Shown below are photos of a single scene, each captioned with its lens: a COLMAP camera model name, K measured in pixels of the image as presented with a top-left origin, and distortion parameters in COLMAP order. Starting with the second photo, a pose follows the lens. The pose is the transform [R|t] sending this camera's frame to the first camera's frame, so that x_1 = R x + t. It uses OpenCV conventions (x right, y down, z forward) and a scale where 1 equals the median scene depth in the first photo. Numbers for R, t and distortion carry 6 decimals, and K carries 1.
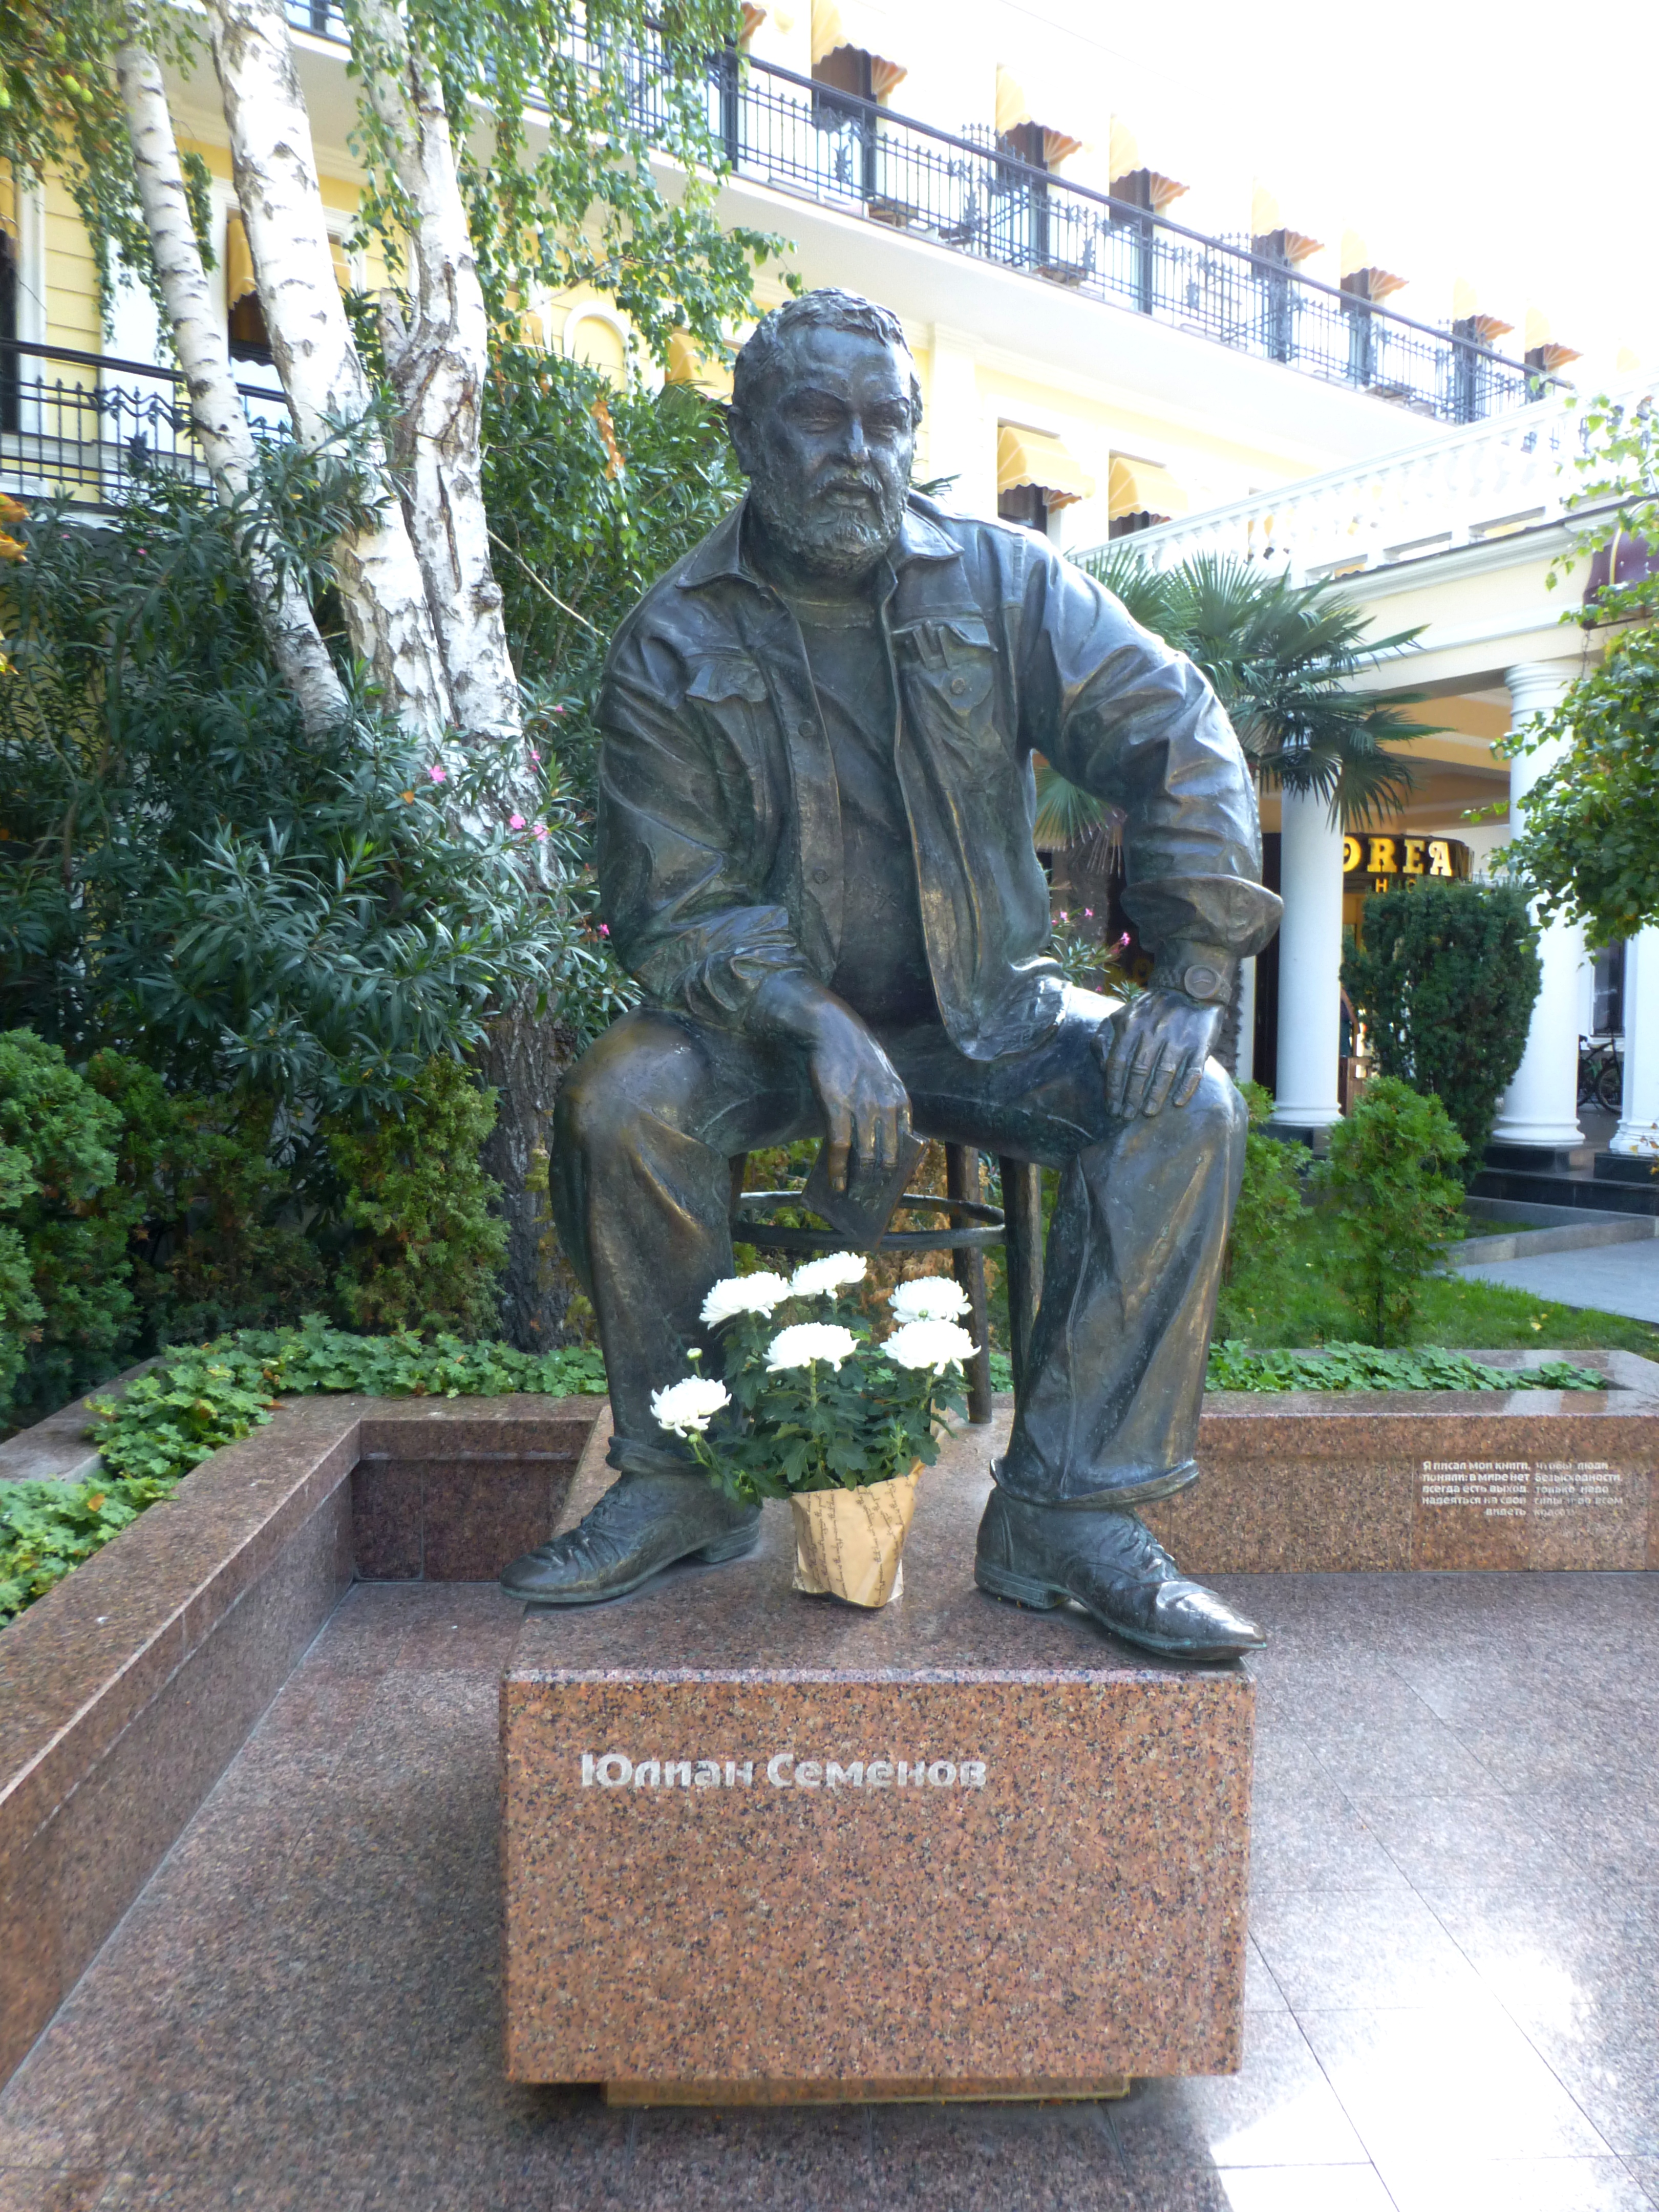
lens RADIAL K [[1619.9, 0, 829.5], [0, 1619.9, 1106.0], [0, 0, 1]] dist [0.004219, -0.029099]
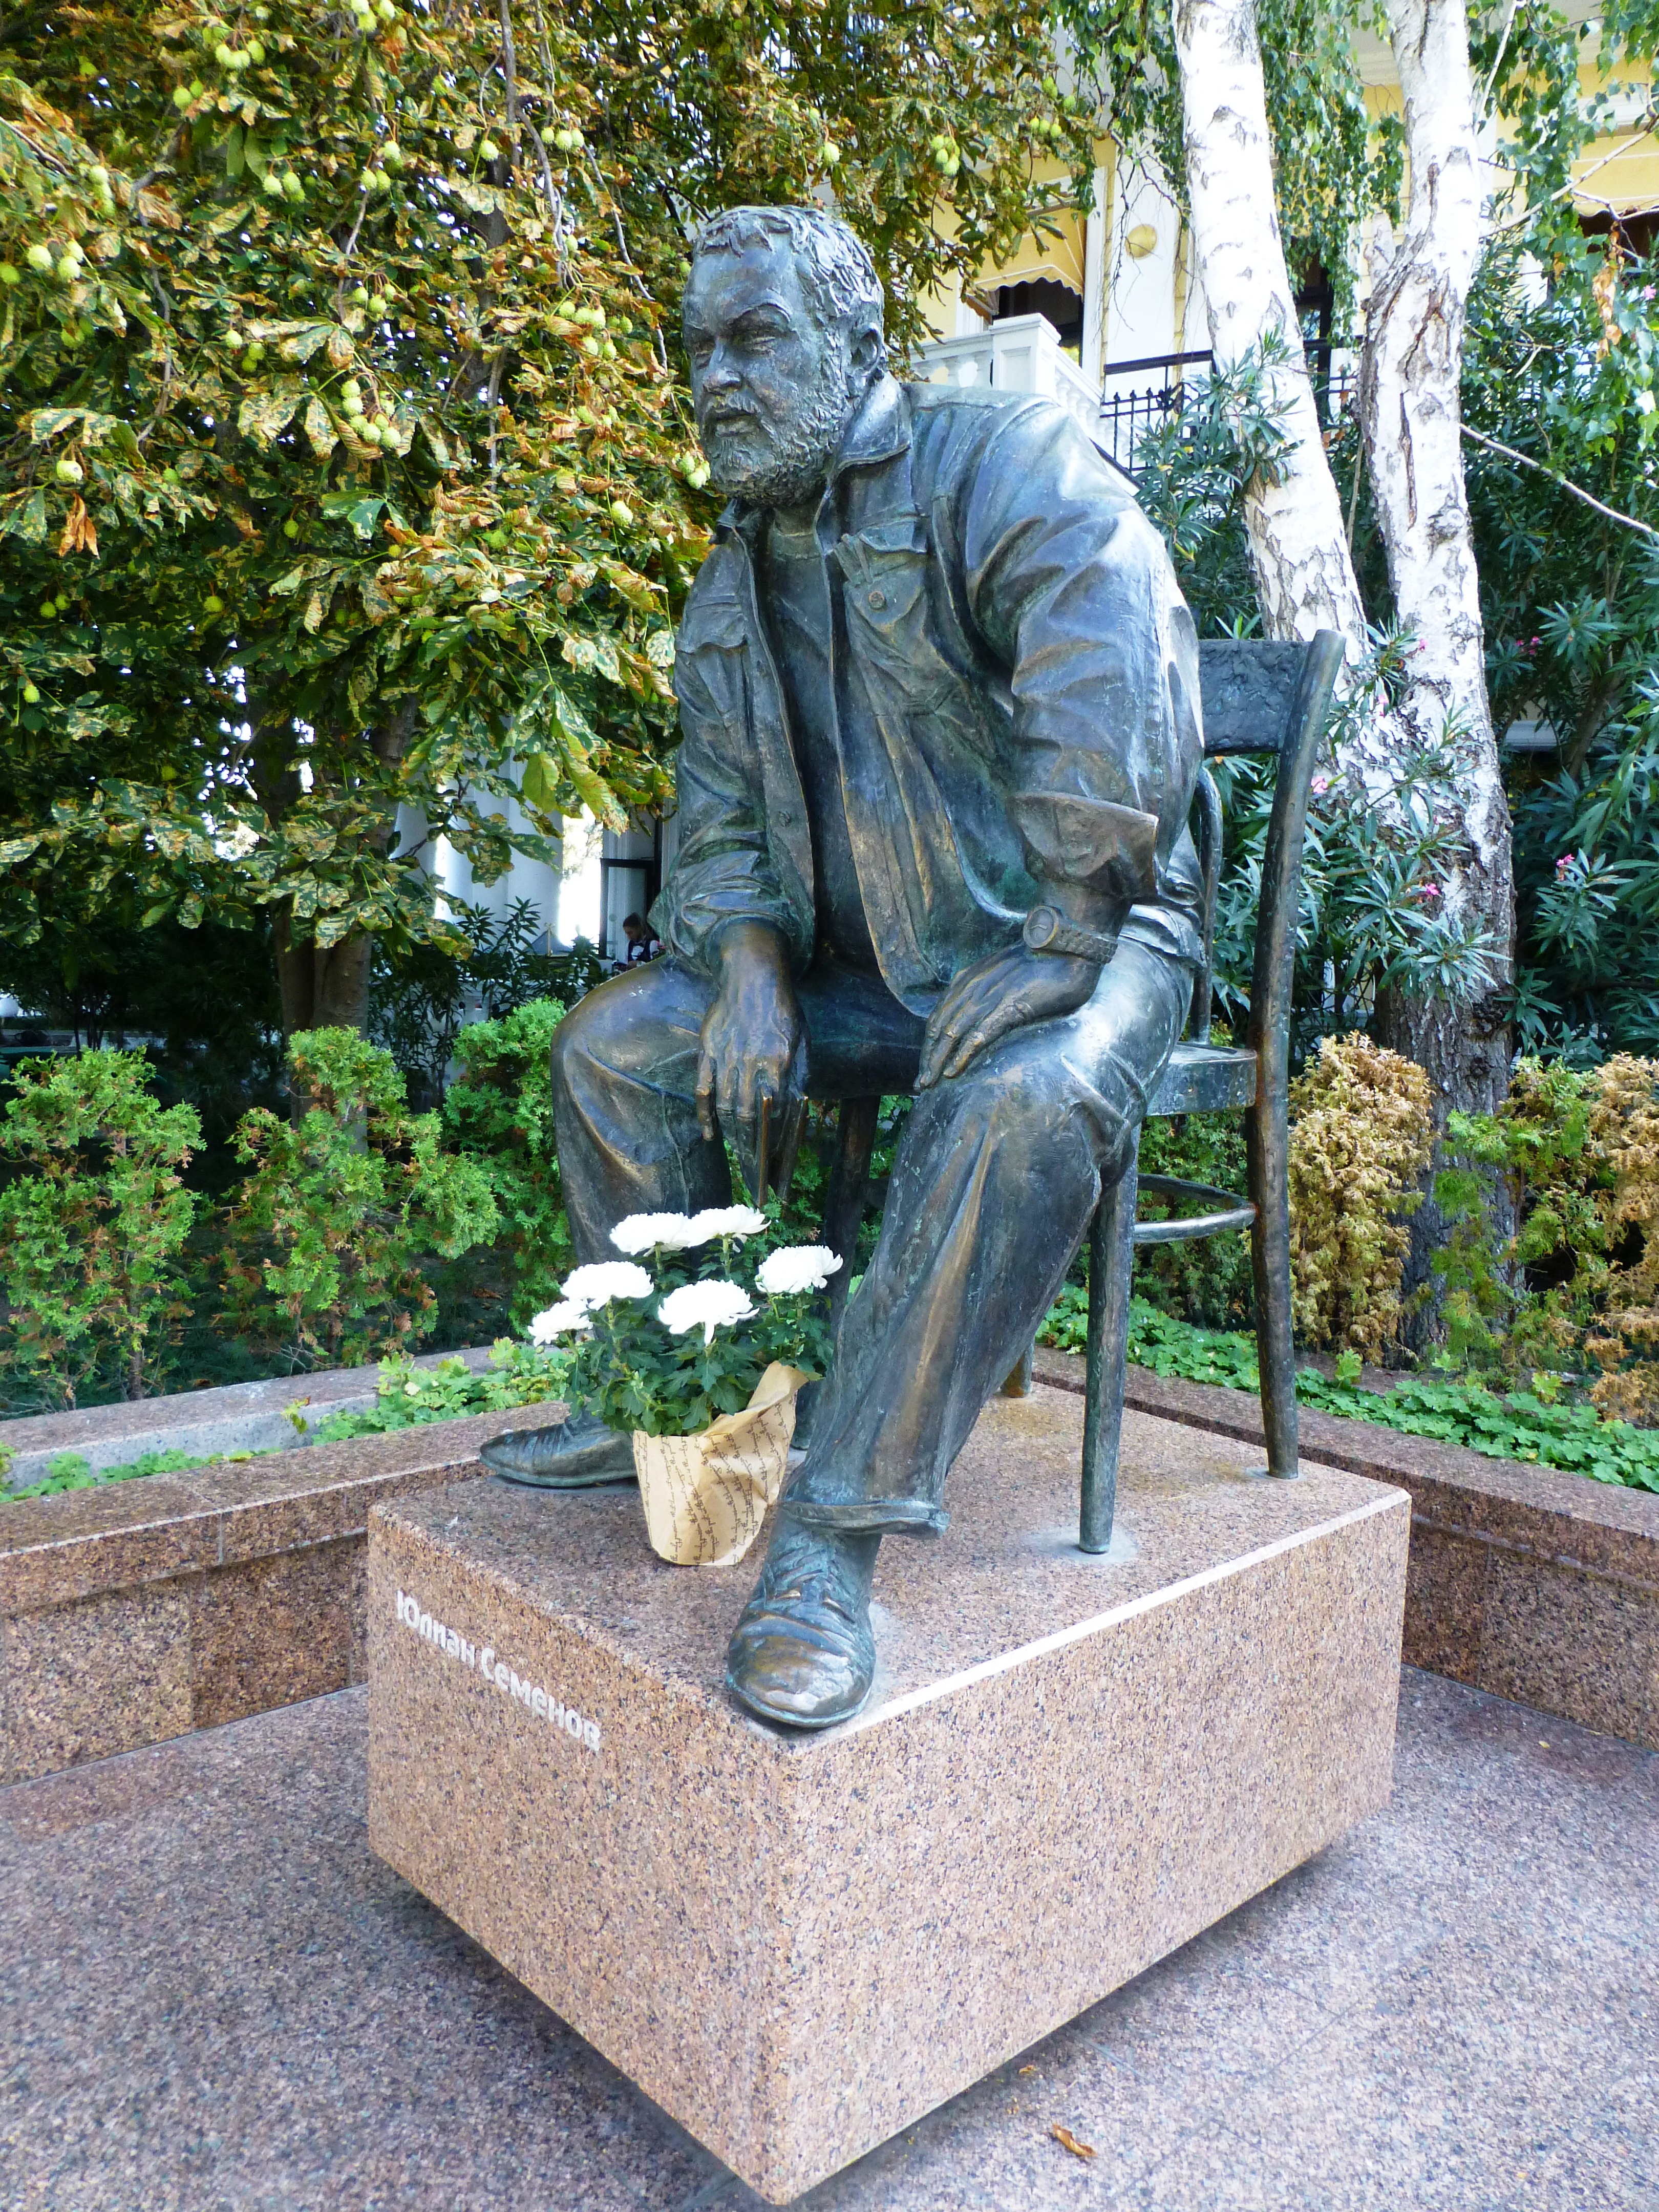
lens RADIAL K [[1632.3, 0, 829.5], [0, 1632.3, 1106.0], [0, 0, 1]] dist [-0.000143, 0.010780]
pose [[0.658202, 0.088057, -0.747674, 0.304102], [-0.077260, 0.995793, 0.049265, -0.008605], [0.748867, 0.025339, 0.662236, 0.153197]]
